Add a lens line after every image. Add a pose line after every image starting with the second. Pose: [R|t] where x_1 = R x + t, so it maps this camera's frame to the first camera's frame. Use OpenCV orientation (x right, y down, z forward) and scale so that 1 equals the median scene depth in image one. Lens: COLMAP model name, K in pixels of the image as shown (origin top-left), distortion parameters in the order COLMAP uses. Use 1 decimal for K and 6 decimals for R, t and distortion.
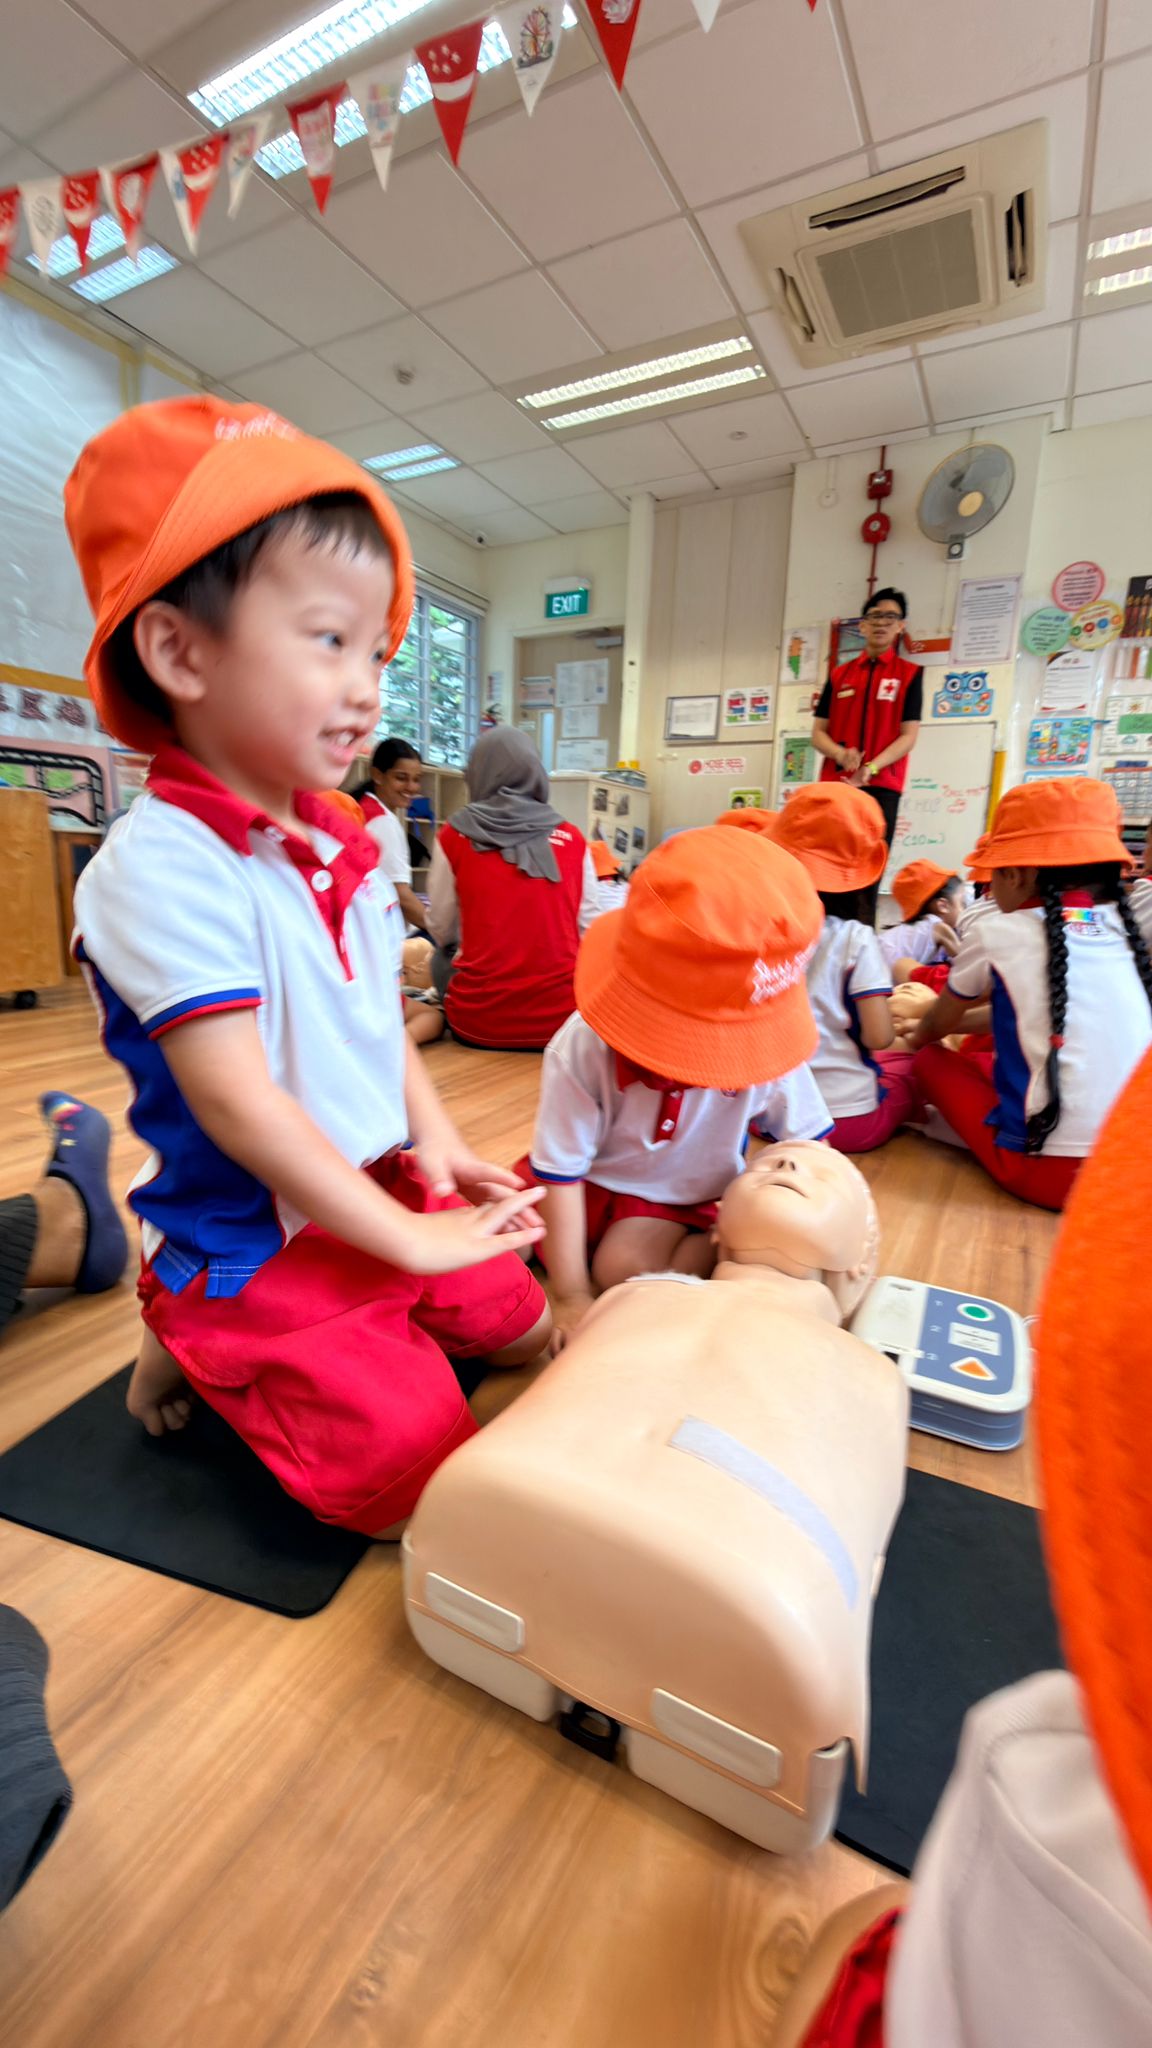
lens RADIAL K [[841.2, 0, 578.9], [0, 841.2, 1031.3], [0, 0, 1]] dist [-0.004090, 0.000336]
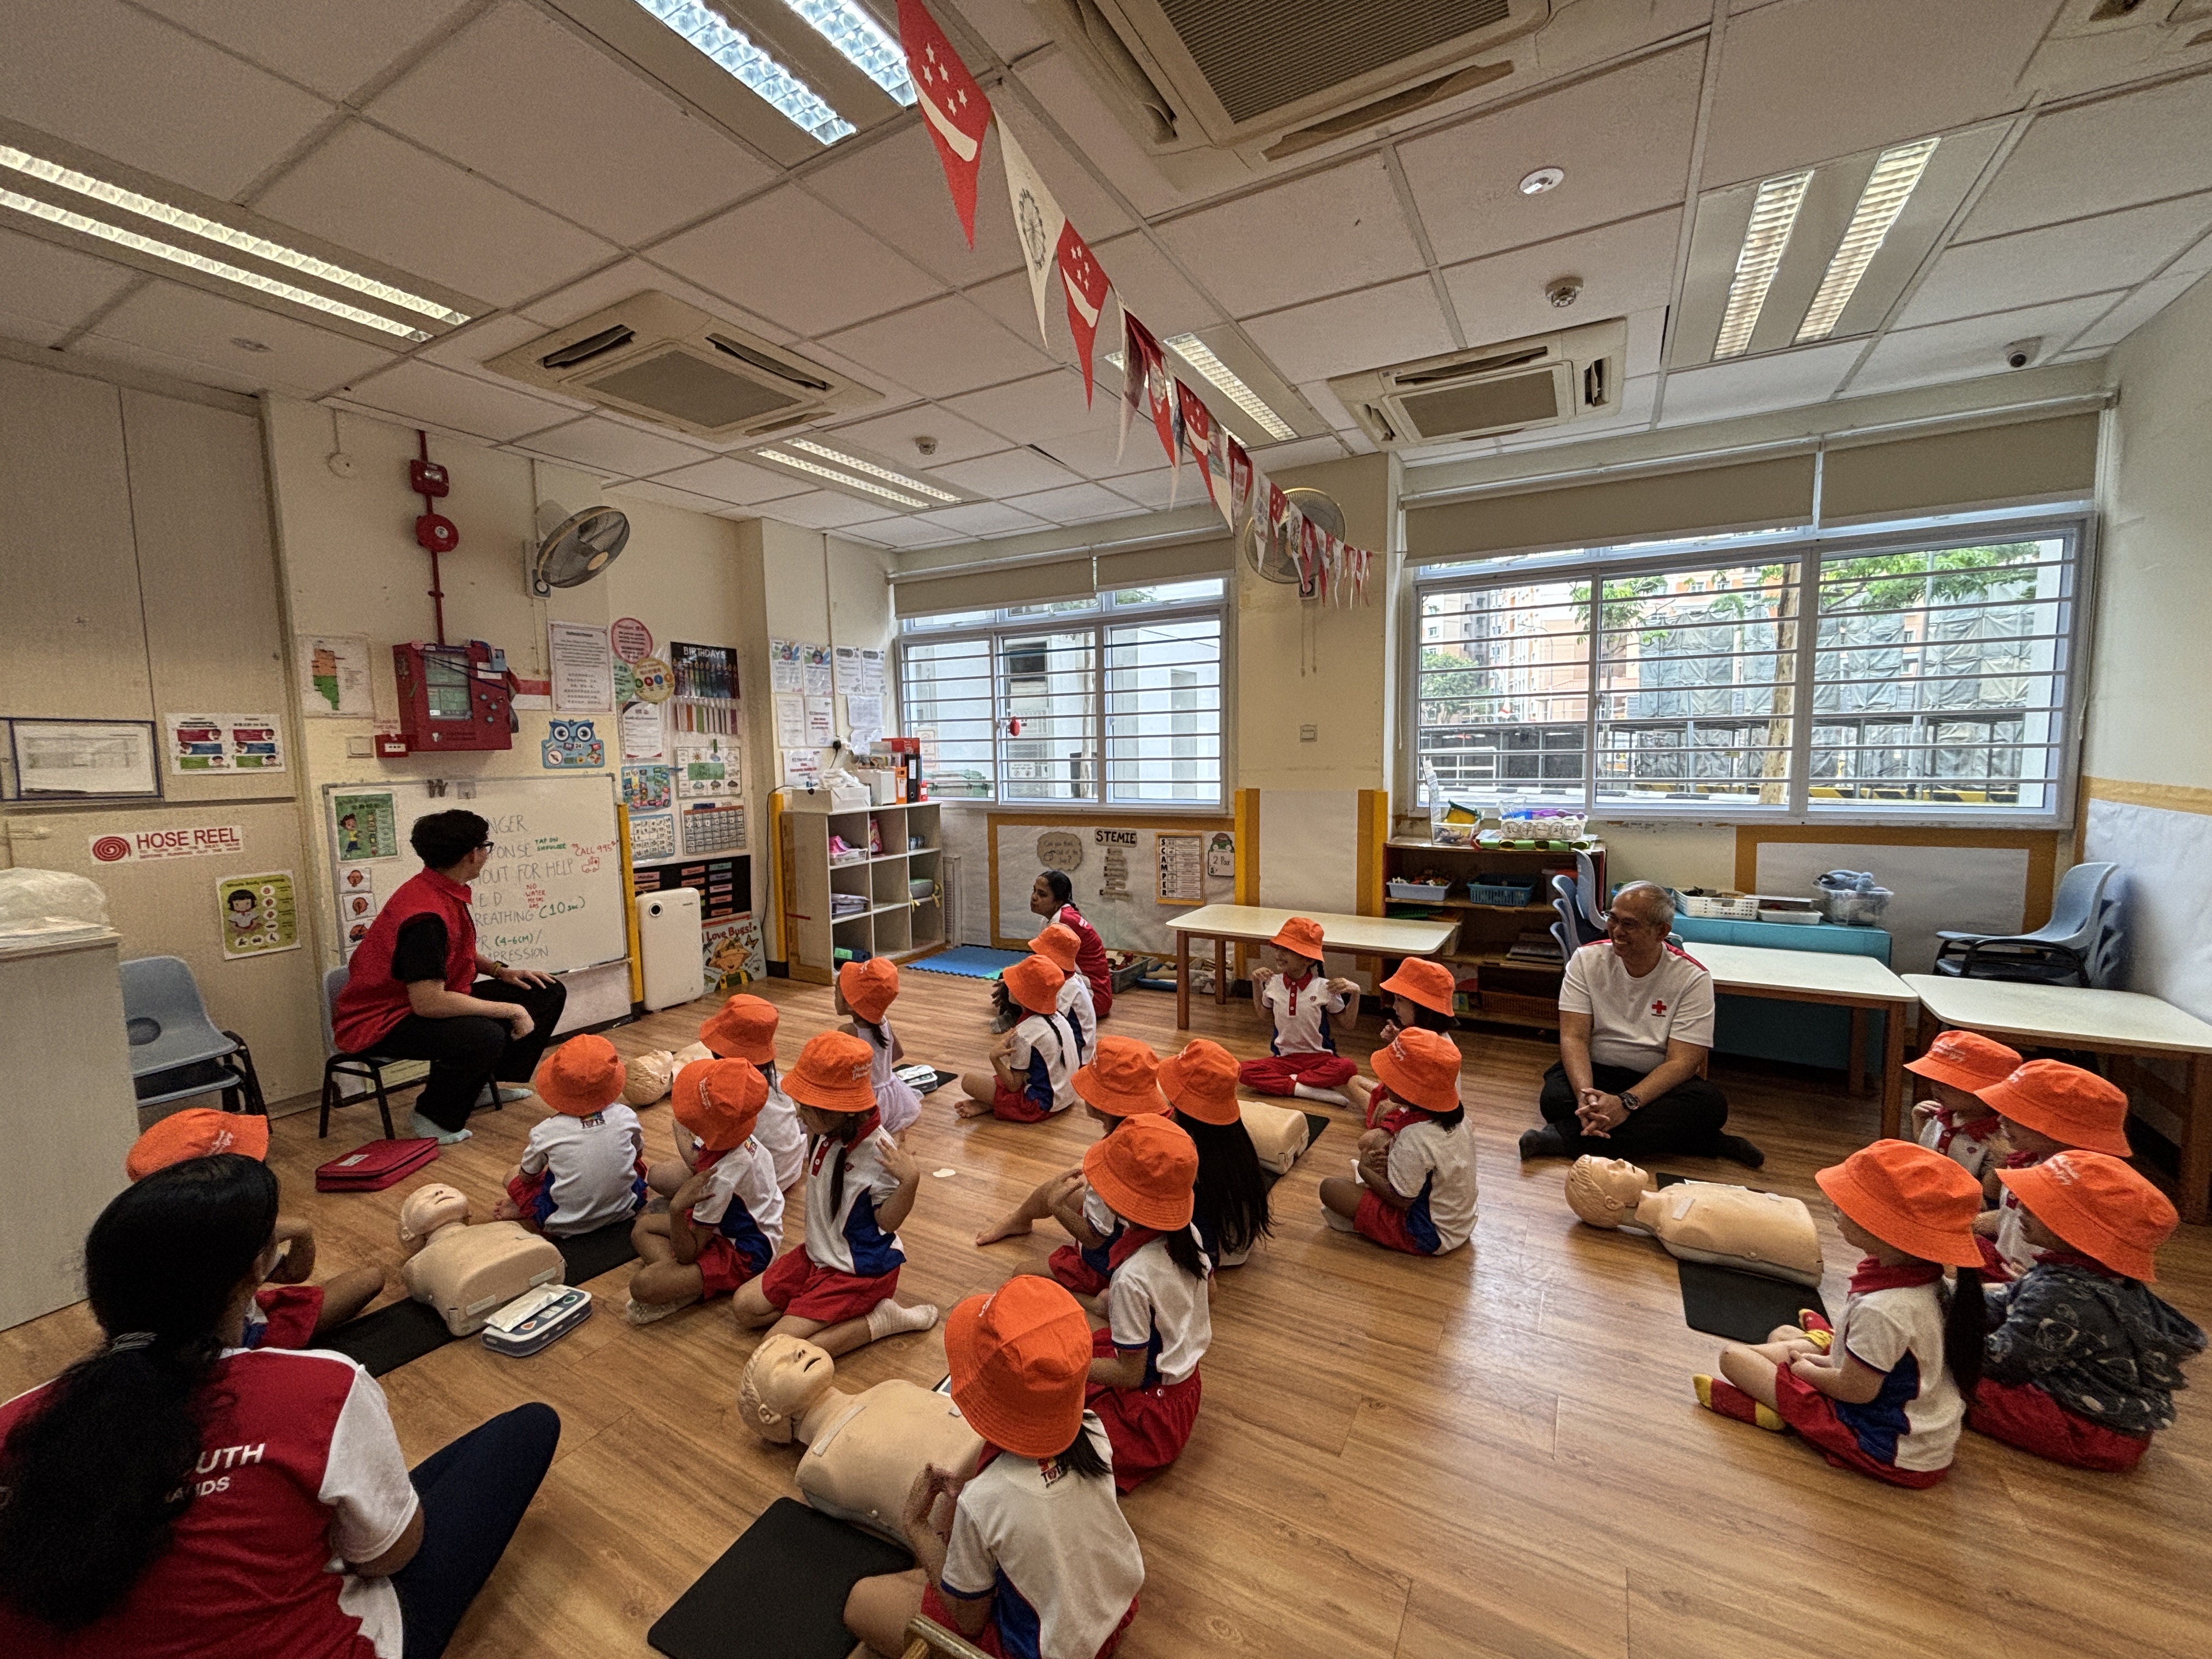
lens RADIAL K [[876.8, 0, 1114.3], [0, 876.8, 803.4], [0, 0, 1]] dist [0.001177, 0.000158]
pose [[0.002647, -0.097897, 0.995193, -0.473495], [0.206944, 0.973707, 0.095233, -0.310655], [-0.978349, 0.205697, 0.022837, 0.431790]]
